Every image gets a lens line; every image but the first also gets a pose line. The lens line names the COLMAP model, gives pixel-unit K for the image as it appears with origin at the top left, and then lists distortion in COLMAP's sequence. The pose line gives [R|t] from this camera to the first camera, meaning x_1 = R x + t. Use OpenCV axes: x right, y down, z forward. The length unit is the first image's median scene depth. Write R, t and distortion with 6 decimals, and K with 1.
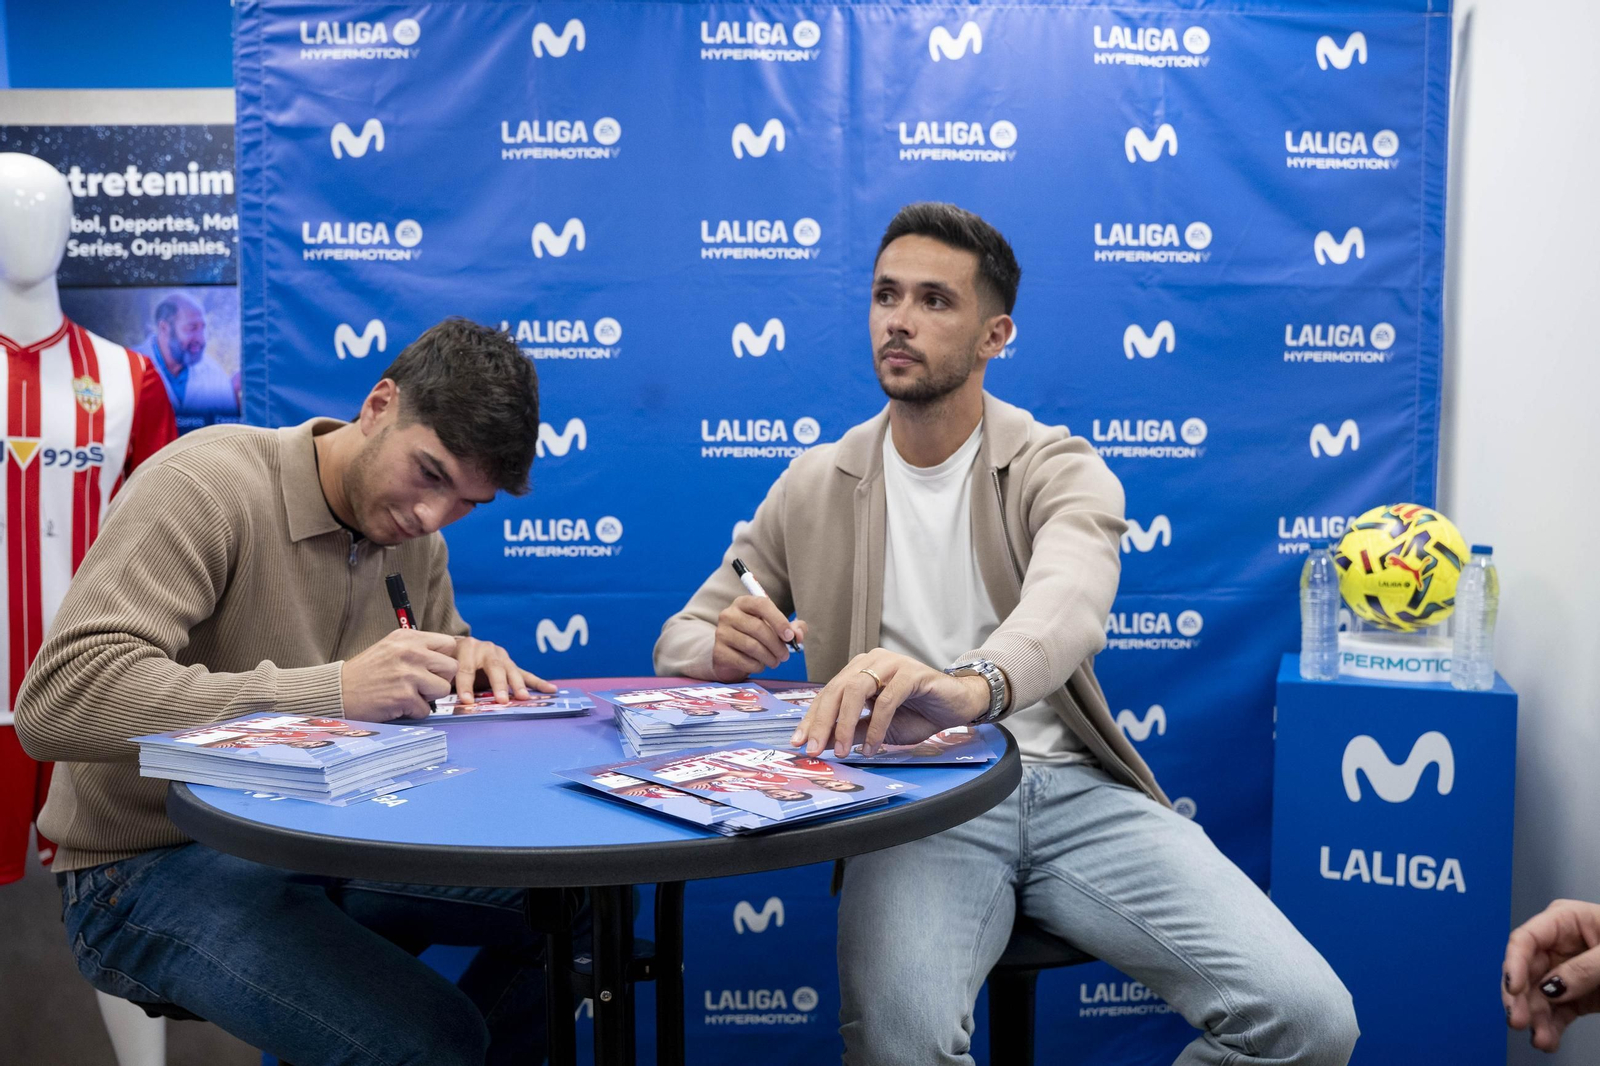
lens RADIAL K [[1282.4, 0, 800.0], [0, 1282.4, 533.0], [0, 0, 1]] dist [-0.113868, 0.140366]
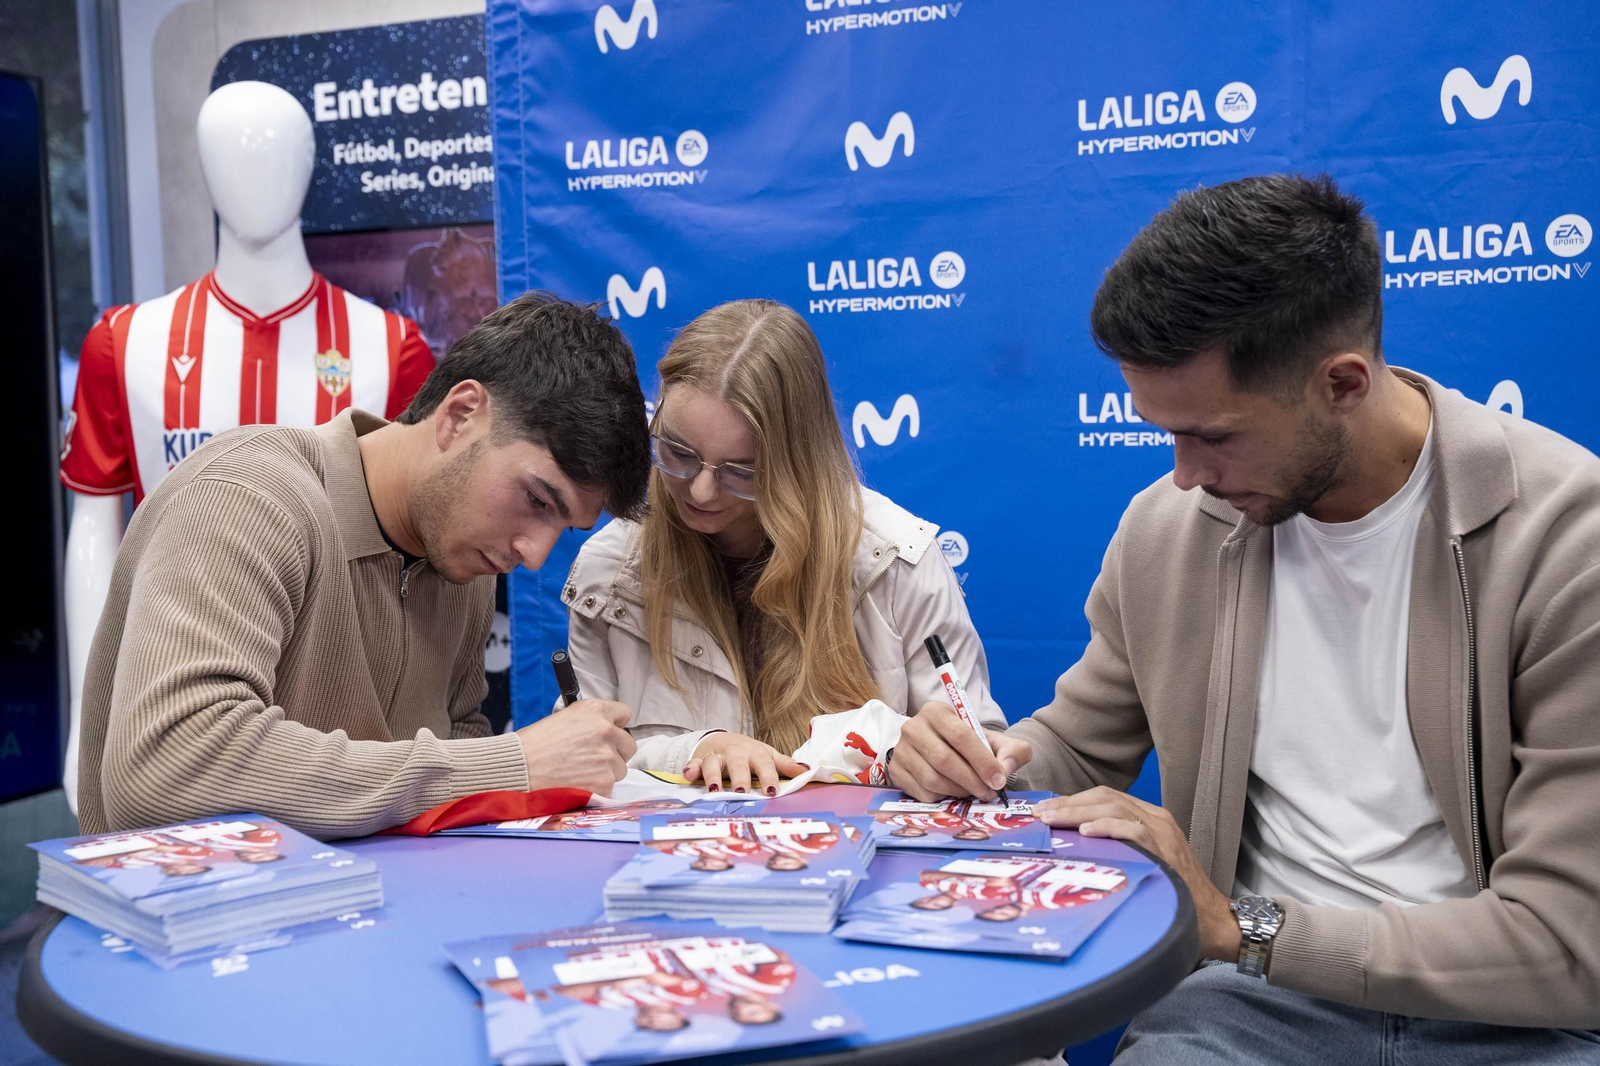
lens RADIAL K [[1796.3, 0, 794.7], [0, 1796.3, 539.4], [0, 0, 1]] dist [0.056796, 0.229615]
pose [[0.910860, 0.016933, -0.412368, 0.188624], [-0.006450, 0.999620, 0.026801, -0.035062], [0.412666, -0.021752, 0.910623, 0.051452]]
